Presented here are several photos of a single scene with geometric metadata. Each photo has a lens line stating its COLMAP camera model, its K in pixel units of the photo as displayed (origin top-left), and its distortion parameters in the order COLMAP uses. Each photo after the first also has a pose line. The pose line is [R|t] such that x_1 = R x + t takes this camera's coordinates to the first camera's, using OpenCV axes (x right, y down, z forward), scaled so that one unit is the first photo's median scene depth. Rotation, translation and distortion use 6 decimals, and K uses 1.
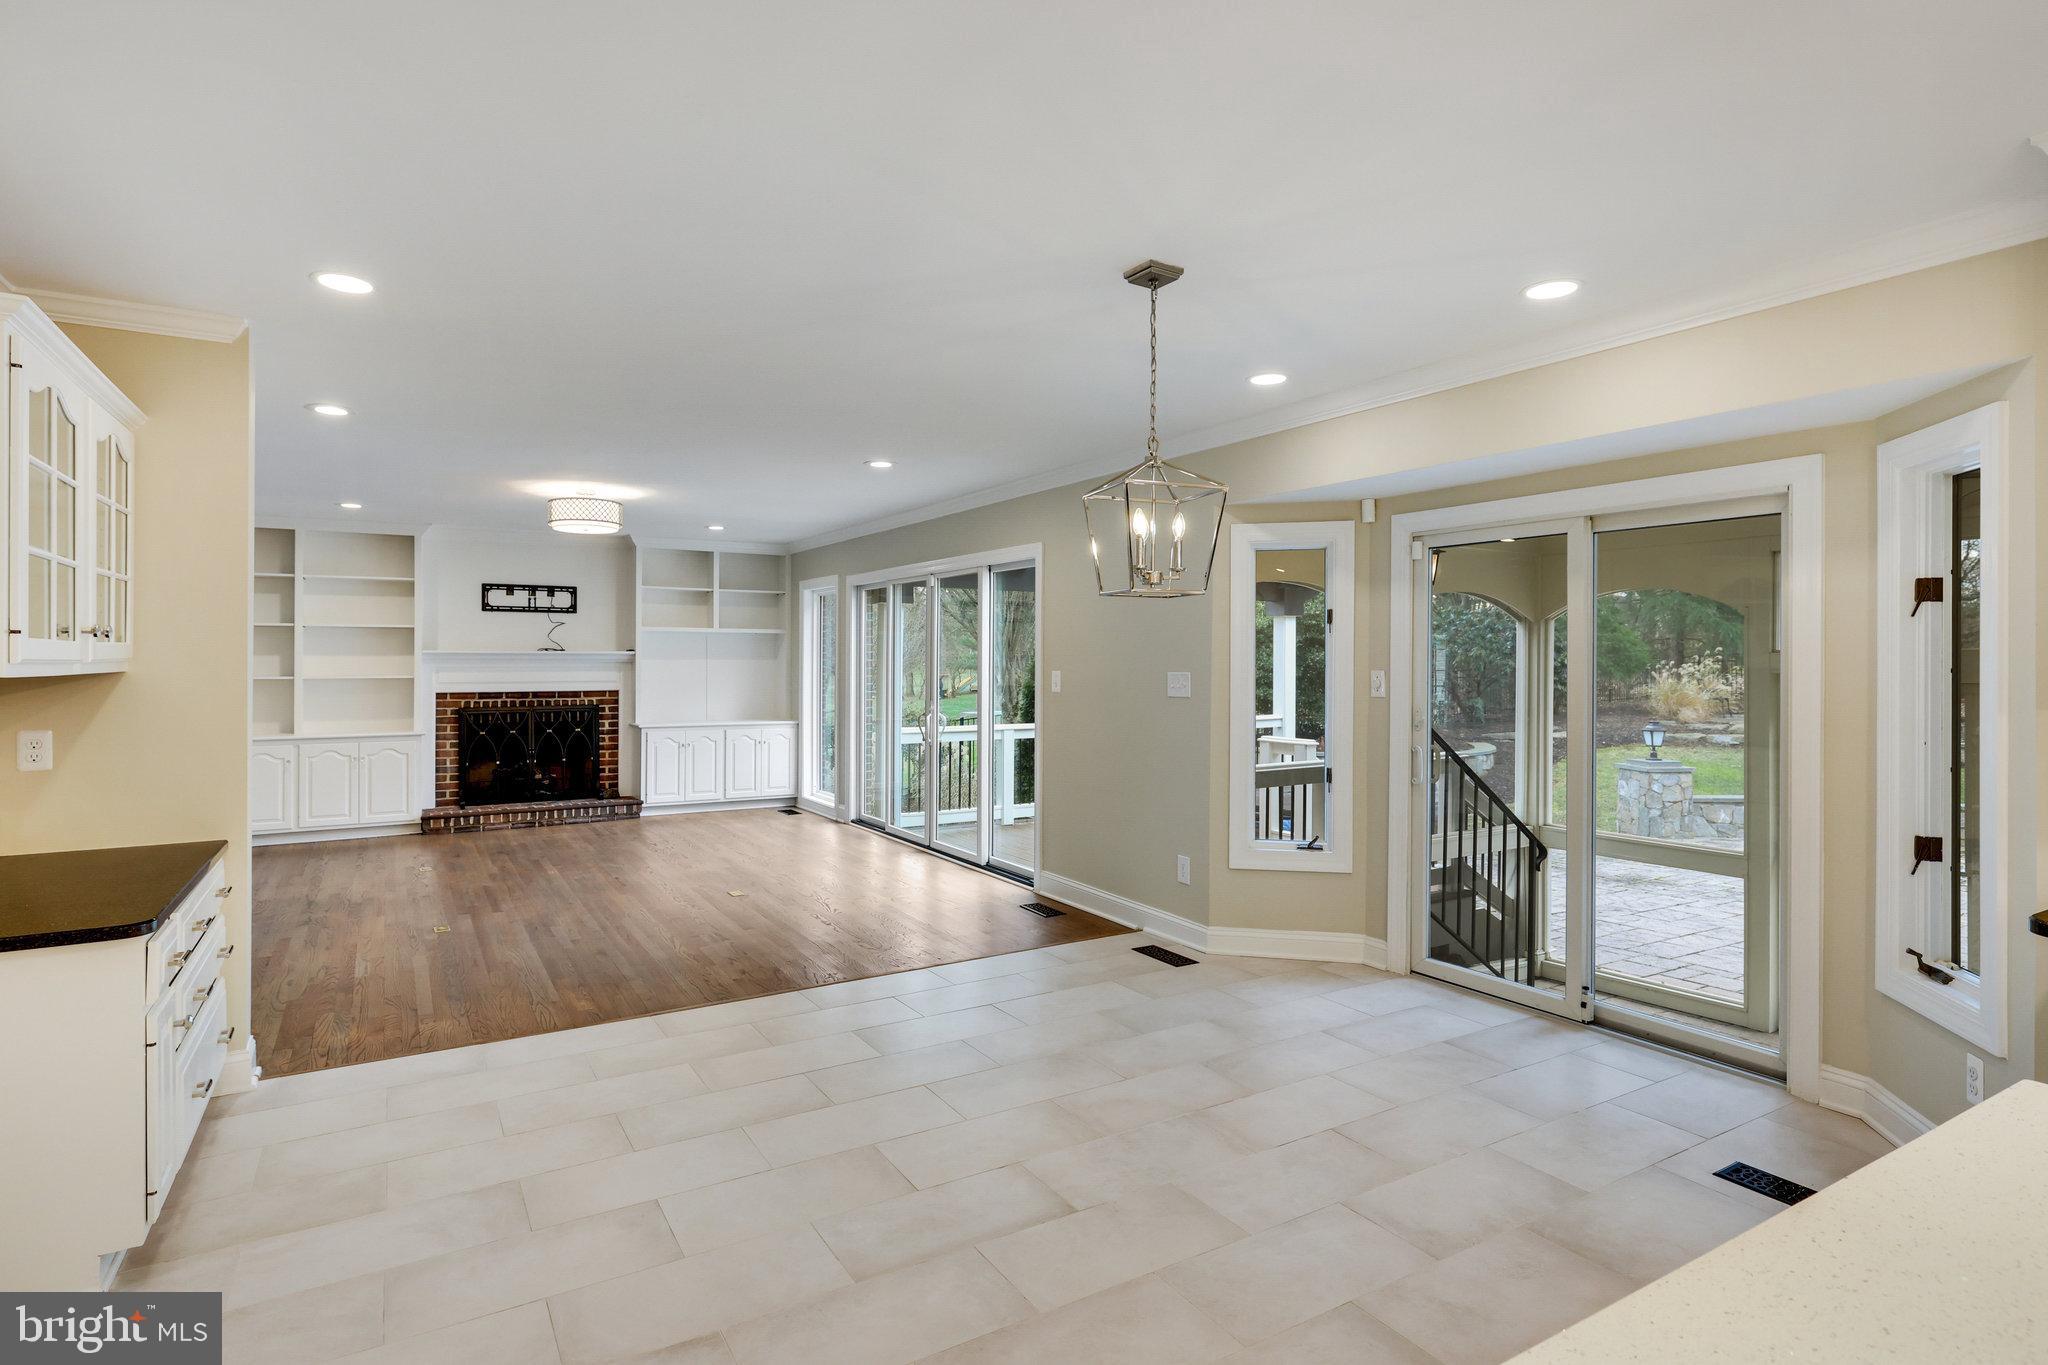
lens RADIAL K [[1062.2, 0, 1025.9], [0, 1062.2, 658.8], [0, 0, 1]] dist [0.002451, 0.000623]
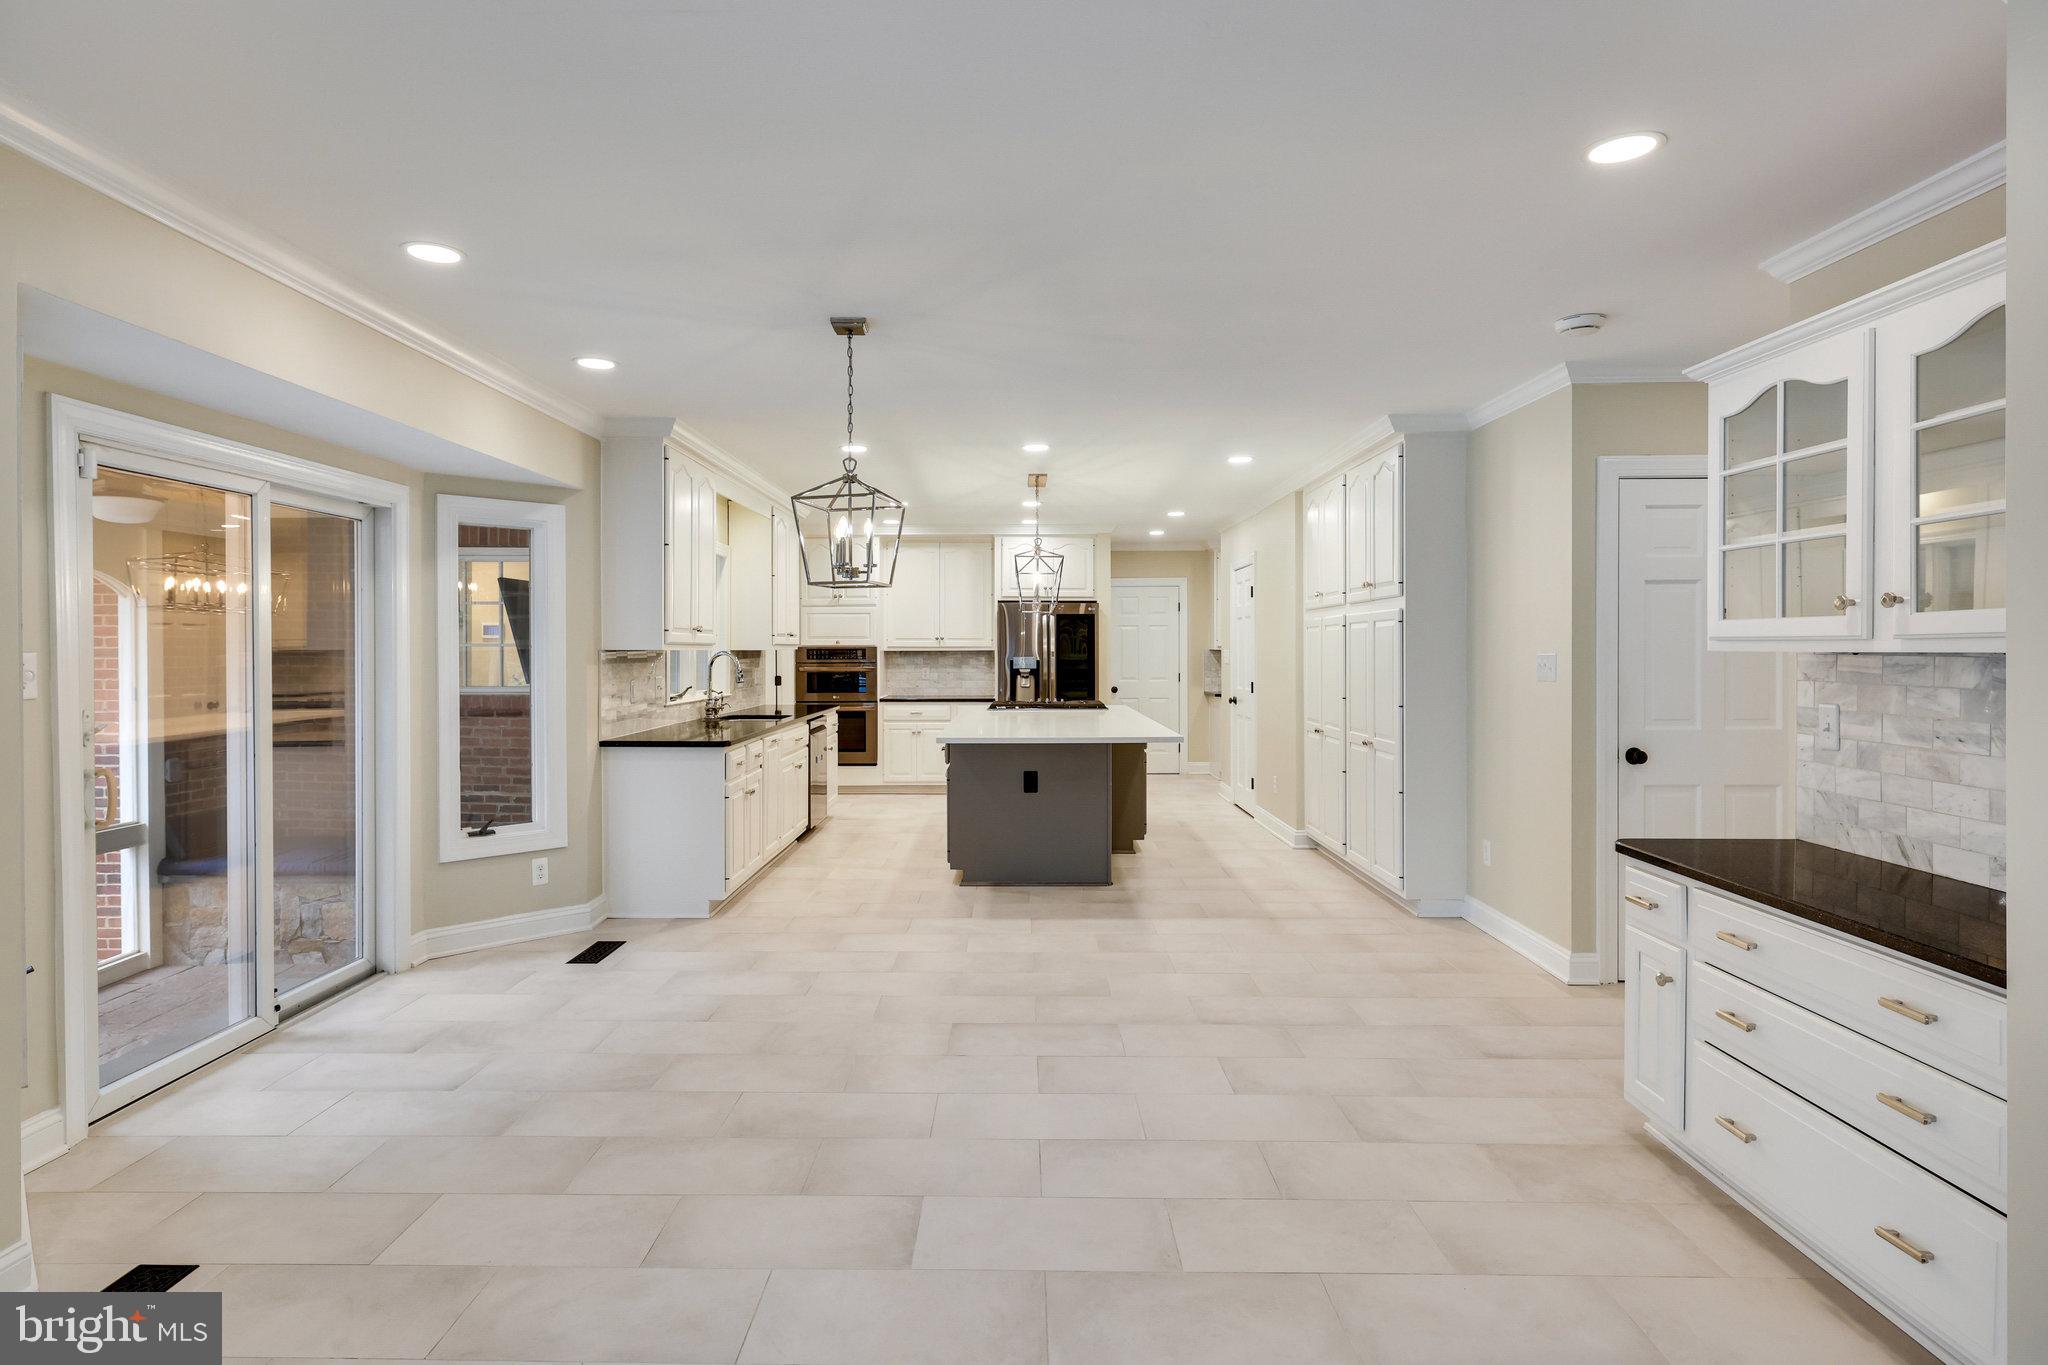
lens RADIAL K [[1025.3, 0, 1014.2], [0, 1025.3, 656.4], [0, 0, 1]] dist [-0.002126, -0.000218]
pose [[-0.854166, -0.007028, 0.519953, -0.381442], [-0.002962, 0.999958, 0.008650, 0.005523], [-0.519992, 0.005849, -0.854151, 1.103445]]
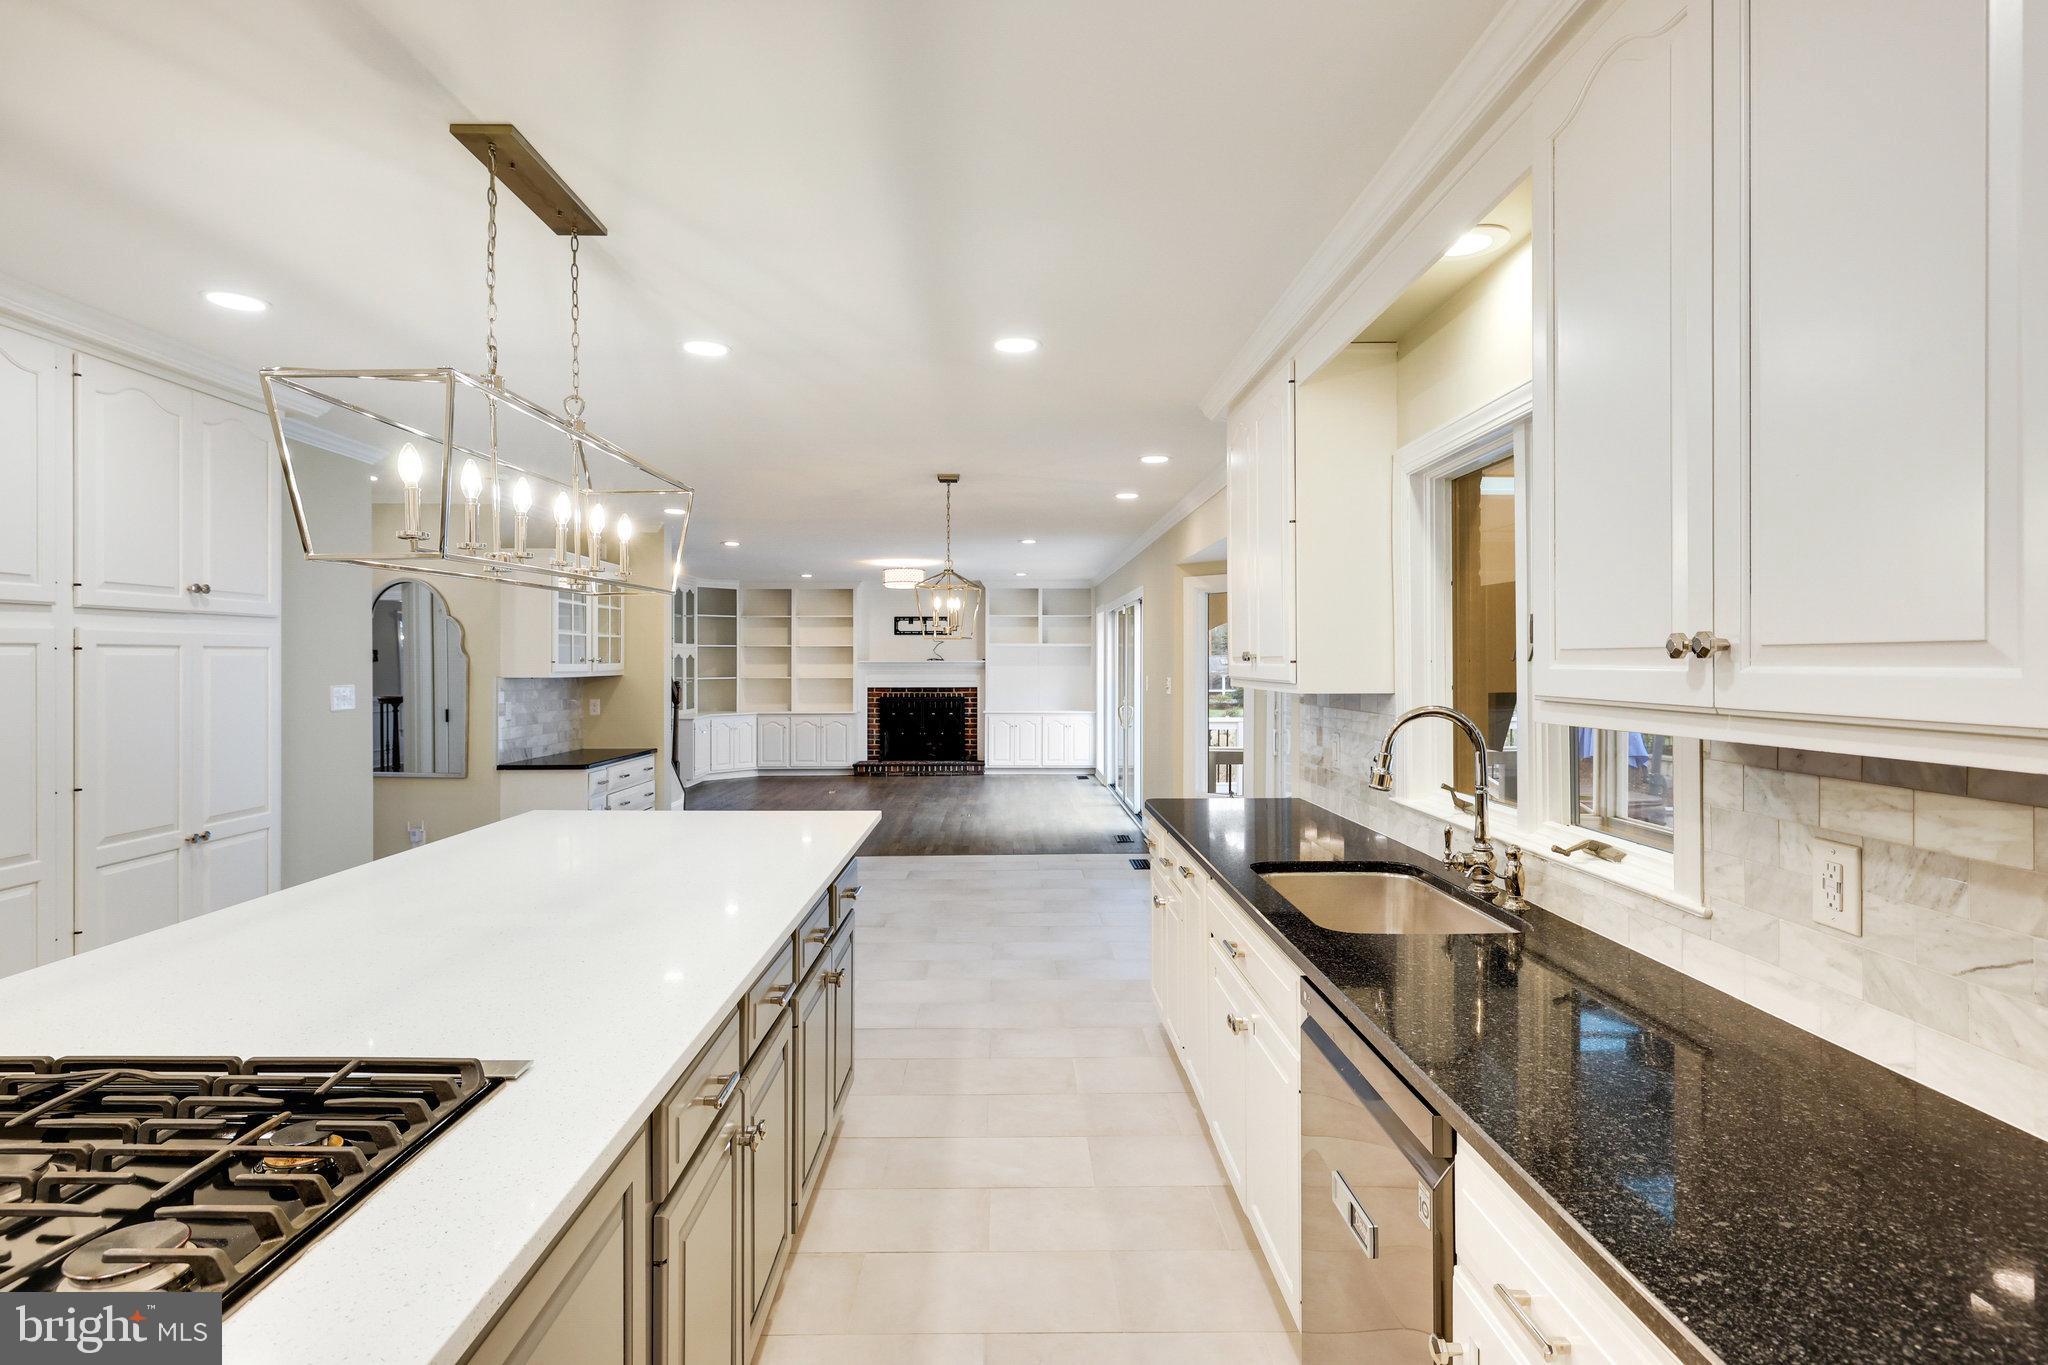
lens RADIAL K [[1025.3, 0, 1014.2], [0, 1025.3, 656.4], [0, 0, 1]] dist [-0.002126, -0.000218]
pose [[0.862823, -0.004036, -0.505490, 0.686419], [0.002048, 0.999988, -0.004489, -0.011519], [0.505502, 0.002838, 0.862821, -0.341470]]
